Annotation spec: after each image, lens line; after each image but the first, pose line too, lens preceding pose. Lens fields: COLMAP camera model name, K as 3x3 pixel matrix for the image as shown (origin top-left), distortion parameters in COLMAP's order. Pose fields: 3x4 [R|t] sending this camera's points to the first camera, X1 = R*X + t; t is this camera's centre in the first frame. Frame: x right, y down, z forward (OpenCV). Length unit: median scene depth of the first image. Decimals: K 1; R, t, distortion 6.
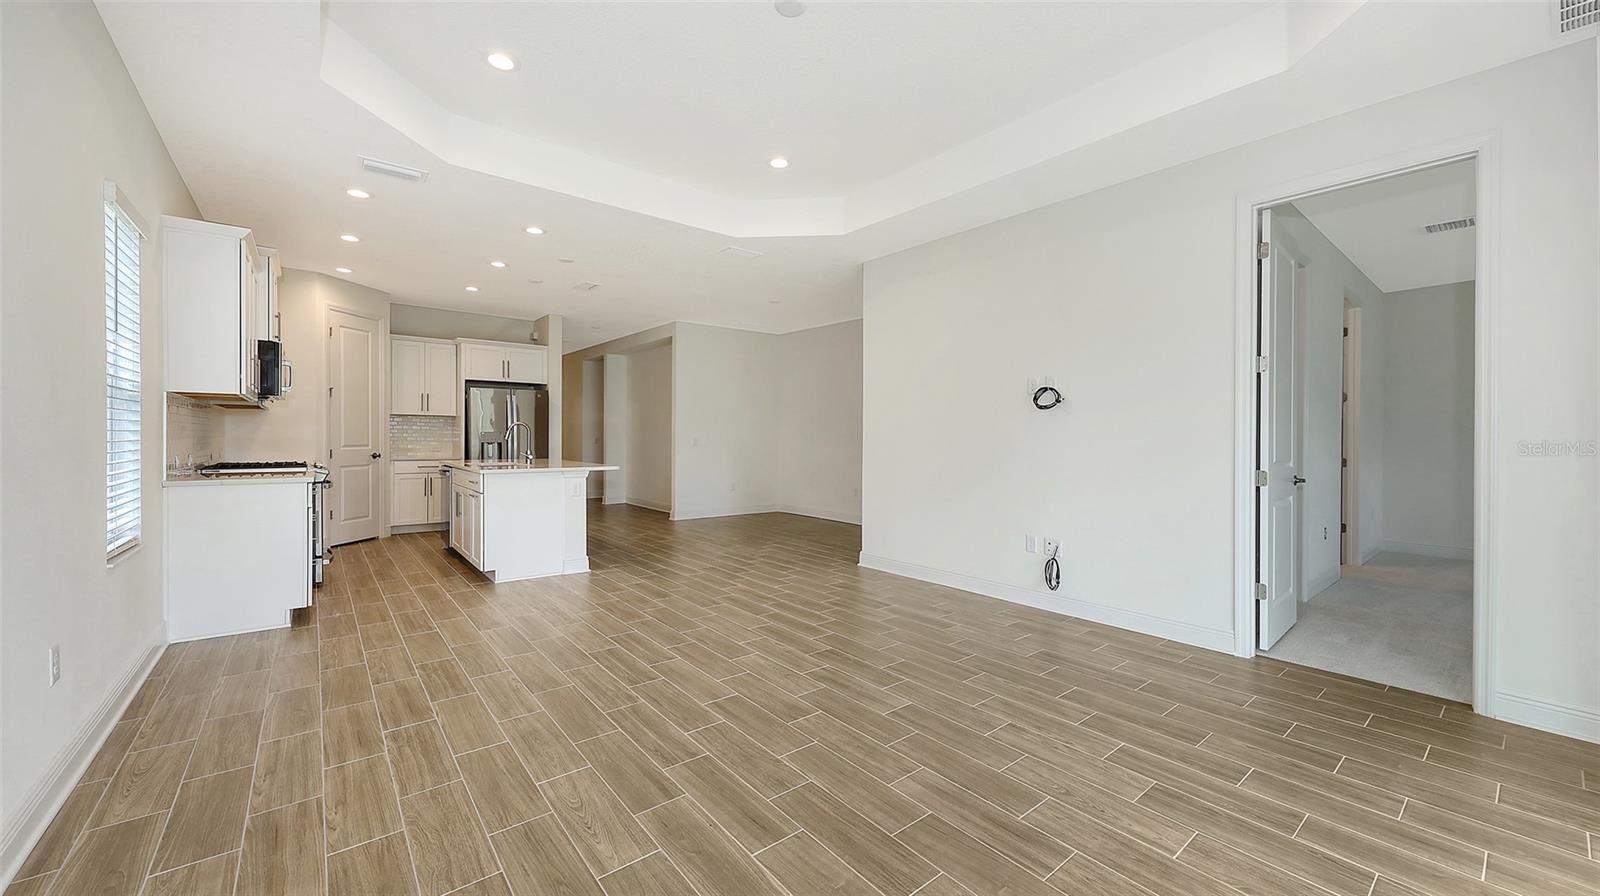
lens RADIAL K [[593.8, 0, 793.2], [0, 593.8, 442.5], [0, 0, 1]] dist [-0.006424, -0.000183]
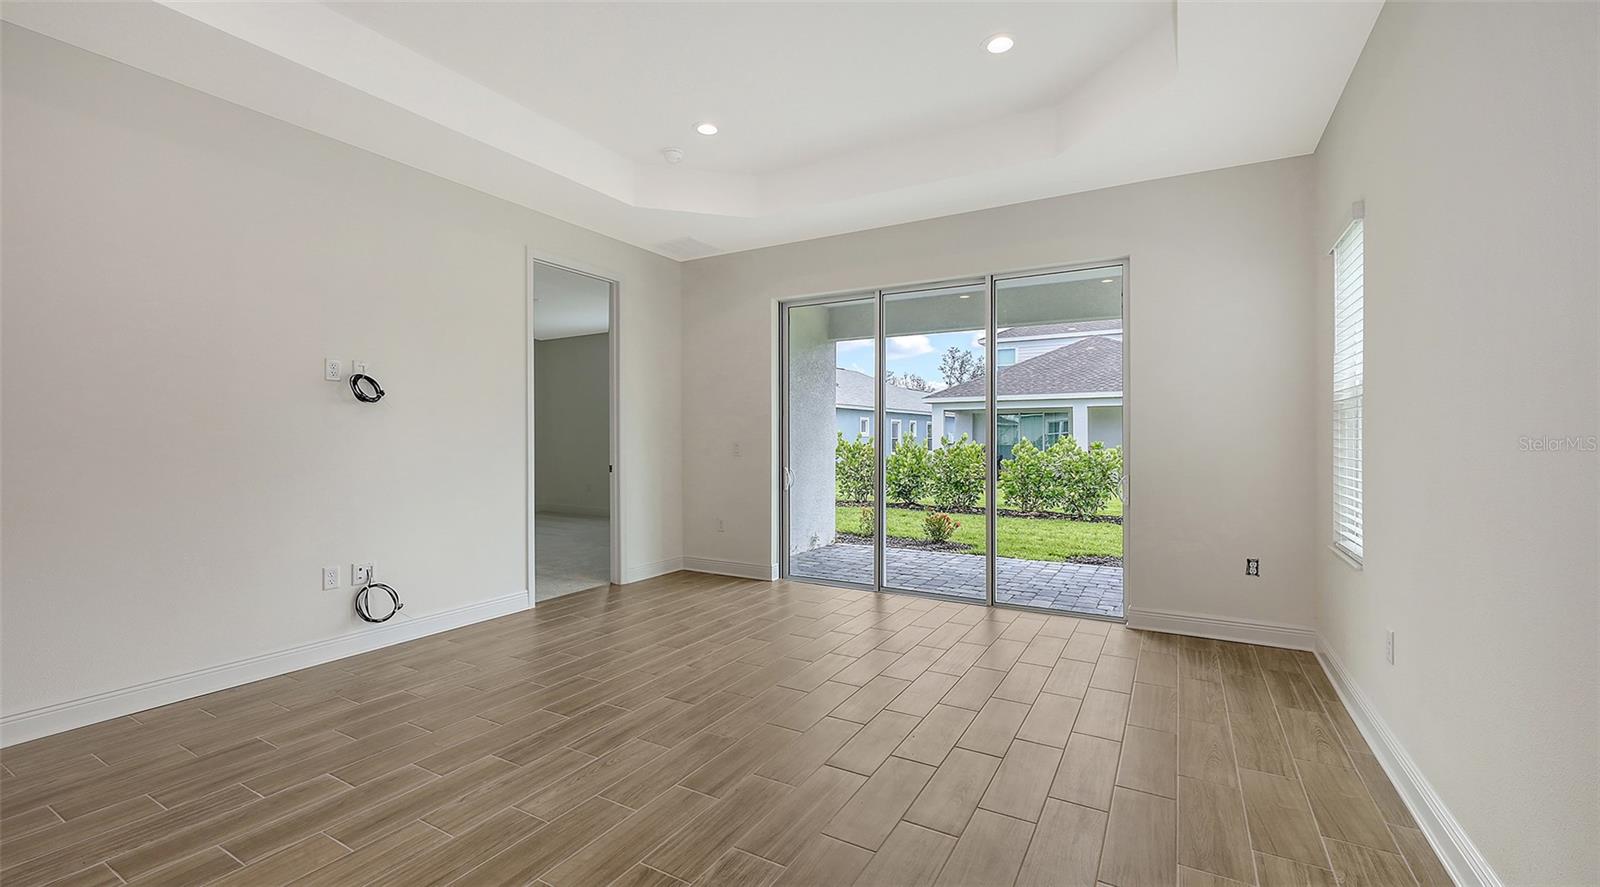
lens RADIAL K [[637.0, 0, 808.8], [0, 637.0, 438.7], [0, 0, 1]] dist [0.003806, -0.000176]
pose [[-0.355395, -0.006453, 0.934694, -0.777277], [0.007568, 0.999924, 0.009780, -0.013839], [-0.934686, 0.010549, -0.355319, 0.975892]]
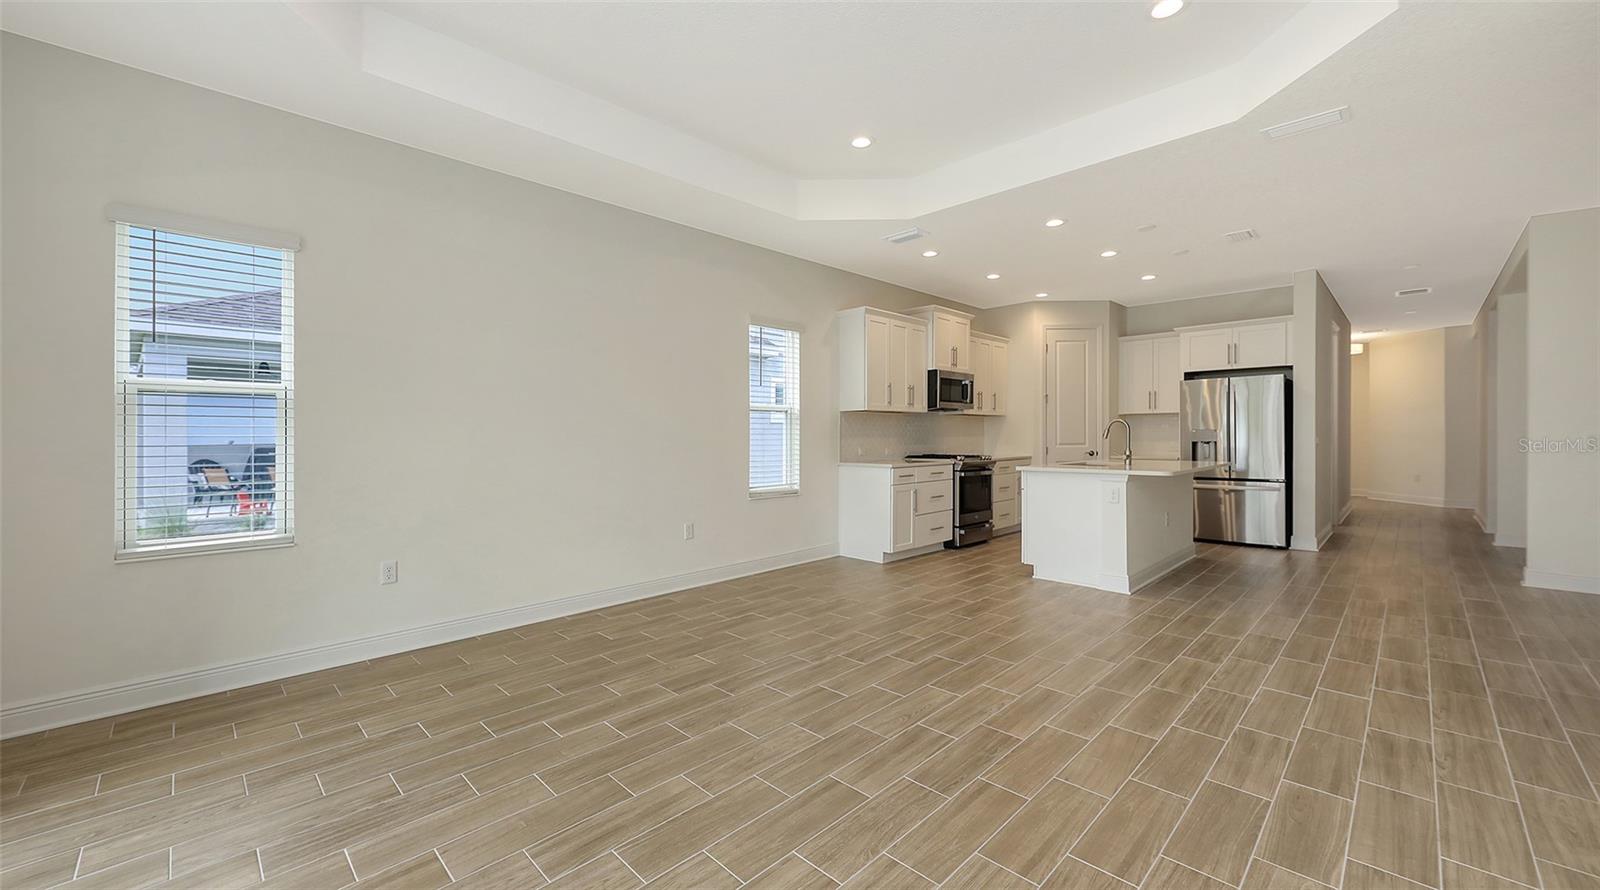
lens RADIAL K [[637.0, 0, 796.2], [0, 637.0, 439.5], [0, 0, 1]] dist [0.003806, -0.000176]
pose [[0.097641, 0.001993, -0.995220, 0.830447], [-0.003500, 0.999992, 0.001659, -0.005695], [0.995216, 0.003322, 0.097647, 0.702772]]
